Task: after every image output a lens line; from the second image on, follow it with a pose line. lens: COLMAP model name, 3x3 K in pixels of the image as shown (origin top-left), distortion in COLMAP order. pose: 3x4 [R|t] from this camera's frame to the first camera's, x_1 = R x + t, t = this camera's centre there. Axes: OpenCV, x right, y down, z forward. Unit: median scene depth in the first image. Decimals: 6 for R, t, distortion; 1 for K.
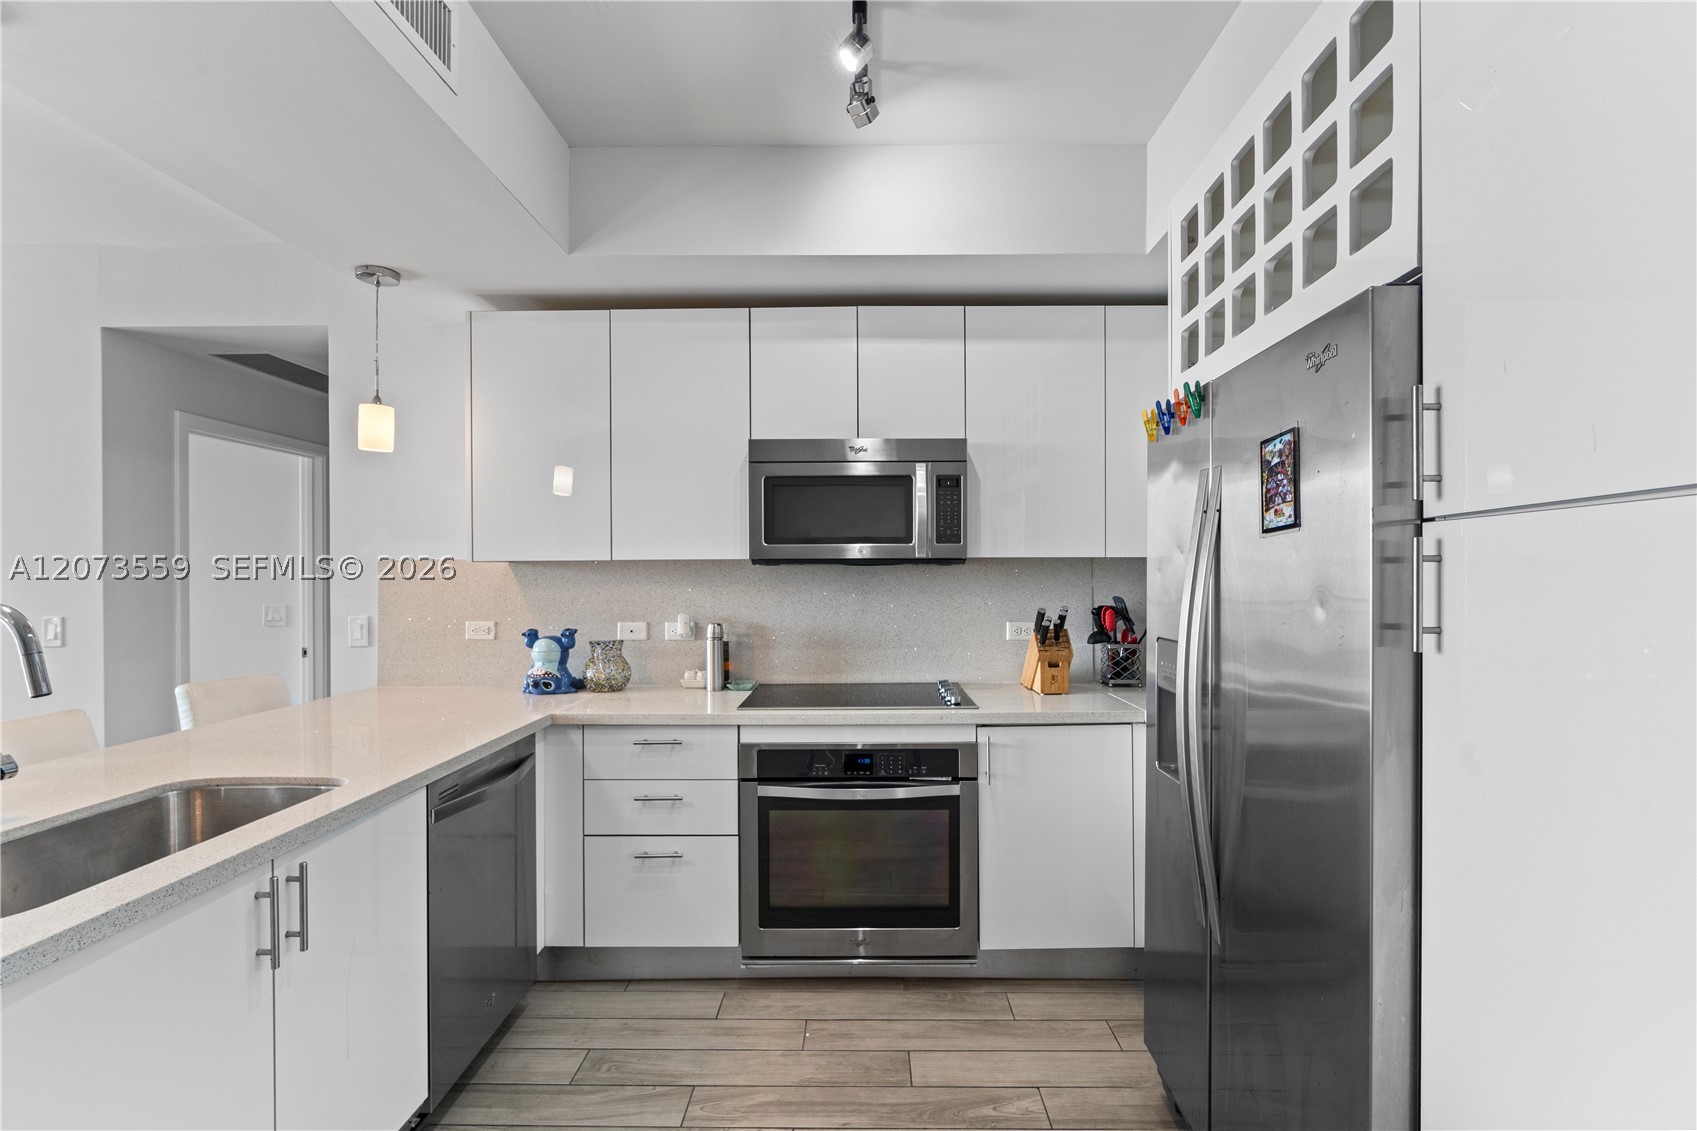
lens RADIAL K [[765.6, 0, 858.3], [0, 765.6, 577.1], [0, 0, 1]] dist [-0.004083, 0.002545]
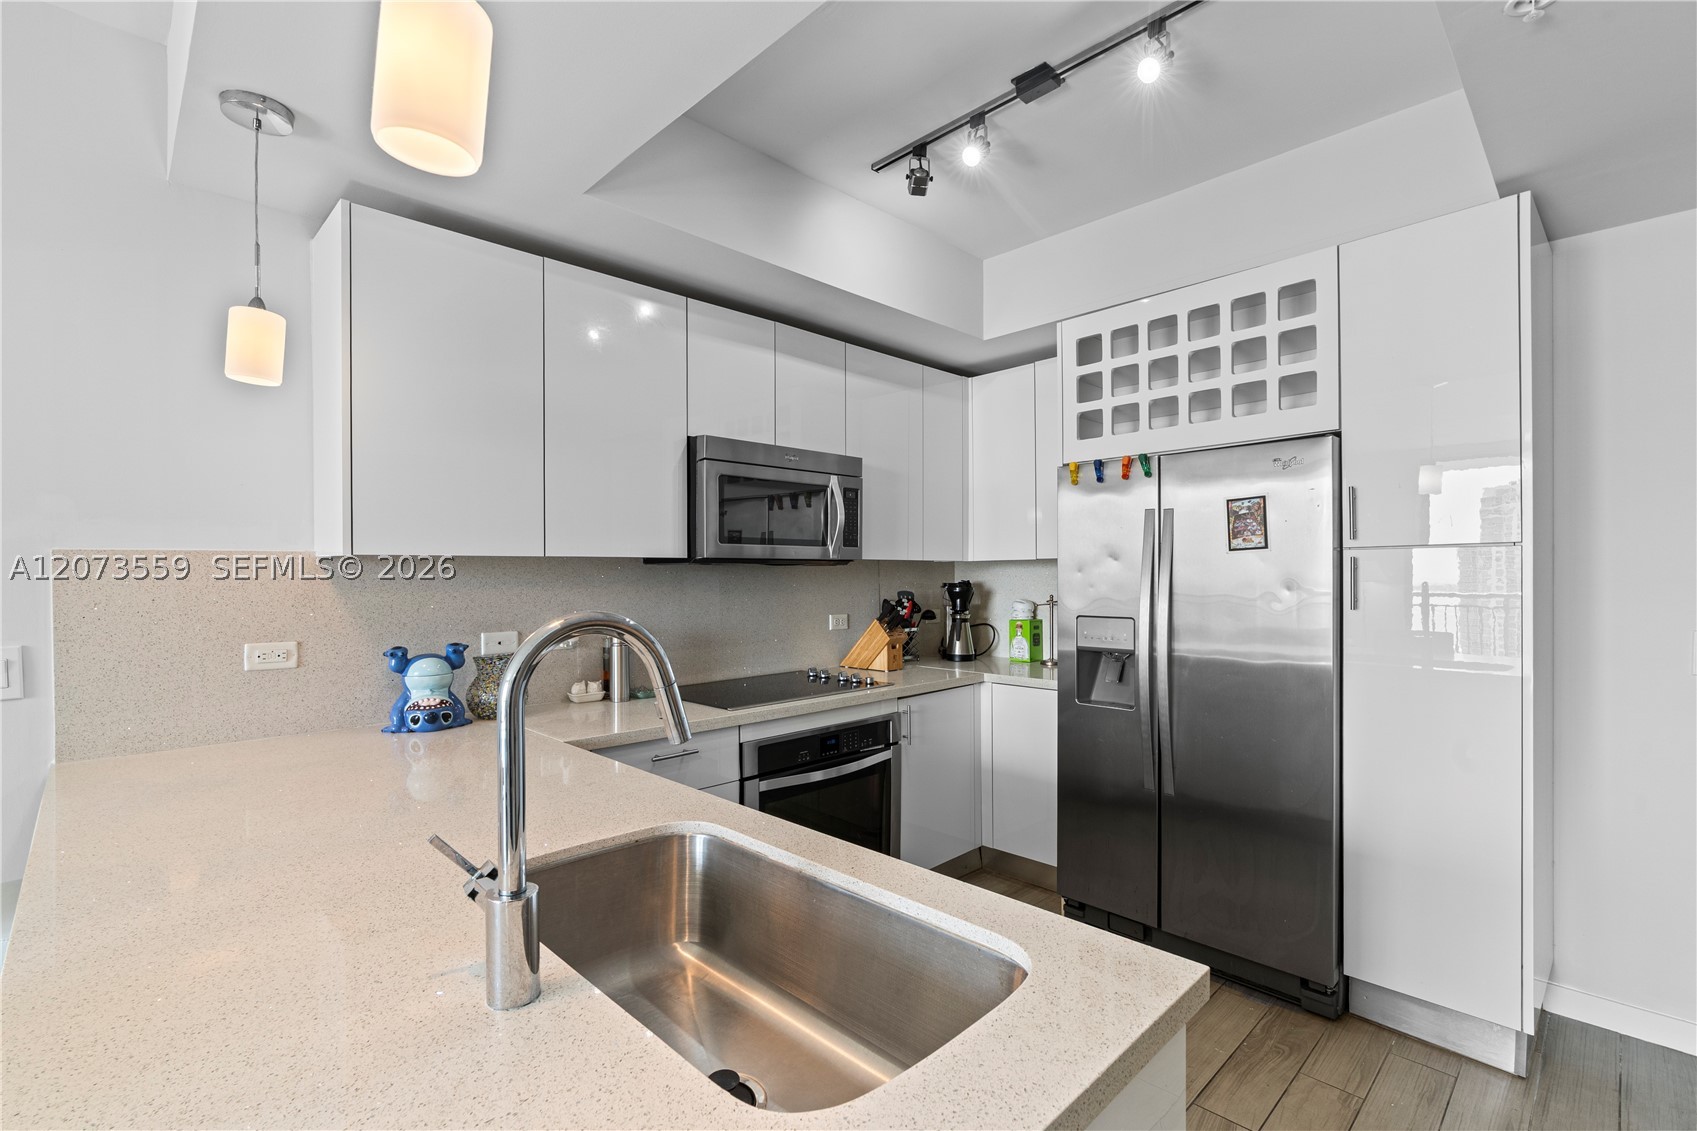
lens RADIAL K [[765.6, 0, 840.1], [0, 765.6, 575.7], [0, 0, 1]] dist [-0.004083, 0.002545]
pose [[0.713042, -0.001303, 0.701120, -0.704277], [0.001852, 0.999998, -0.000025, -0.000354], [-0.701119, 0.001317, 0.713043, 0.185944]]
